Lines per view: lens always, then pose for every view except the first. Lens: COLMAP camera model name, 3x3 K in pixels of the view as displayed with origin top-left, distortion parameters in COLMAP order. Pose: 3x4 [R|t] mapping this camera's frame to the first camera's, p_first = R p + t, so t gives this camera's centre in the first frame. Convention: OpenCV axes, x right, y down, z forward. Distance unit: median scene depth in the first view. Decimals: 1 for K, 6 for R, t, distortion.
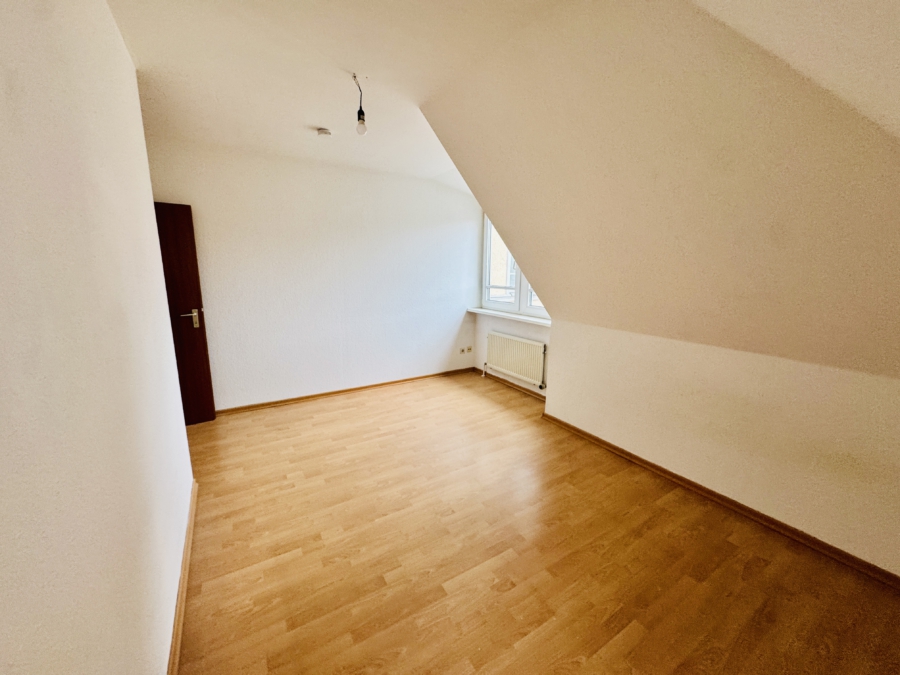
lens RADIAL K [[357.5, 0, 450.0], [0, 357.5, 337.5], [0, 0, 1]] dist [0.000349, -0.000498]
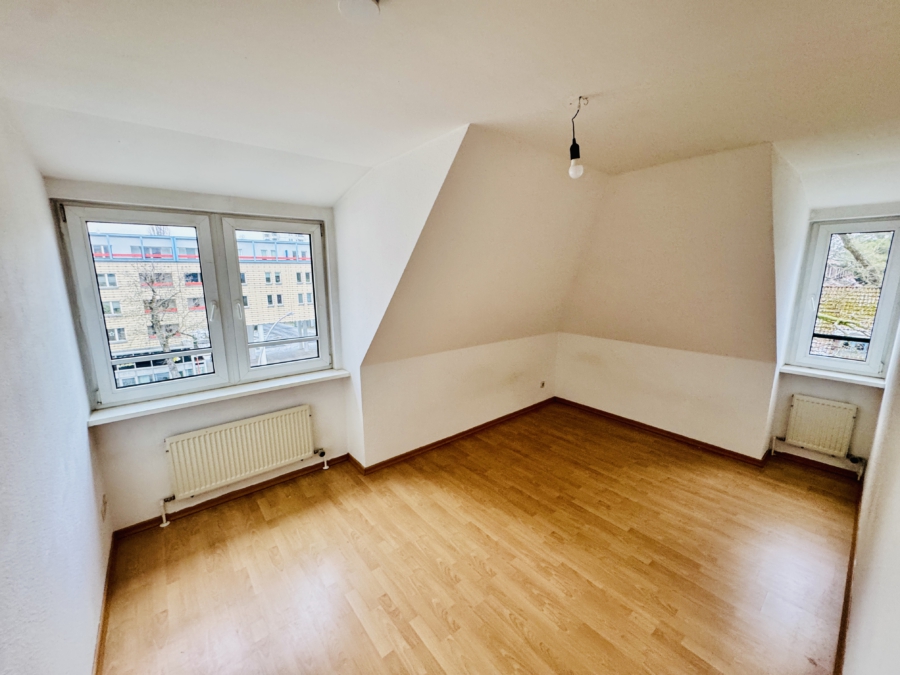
lens RADIAL K [[357.5, 0, 450.0], [0, 357.5, 337.5], [0, 0, 1]] dist [0.000349, -0.000498]
pose [[-0.138965, -0.187540, 0.972377, -0.728049], [0.190977, 0.958398, 0.212136, -0.321754], [-0.971708, 0.215181, -0.097368, 1.008772]]
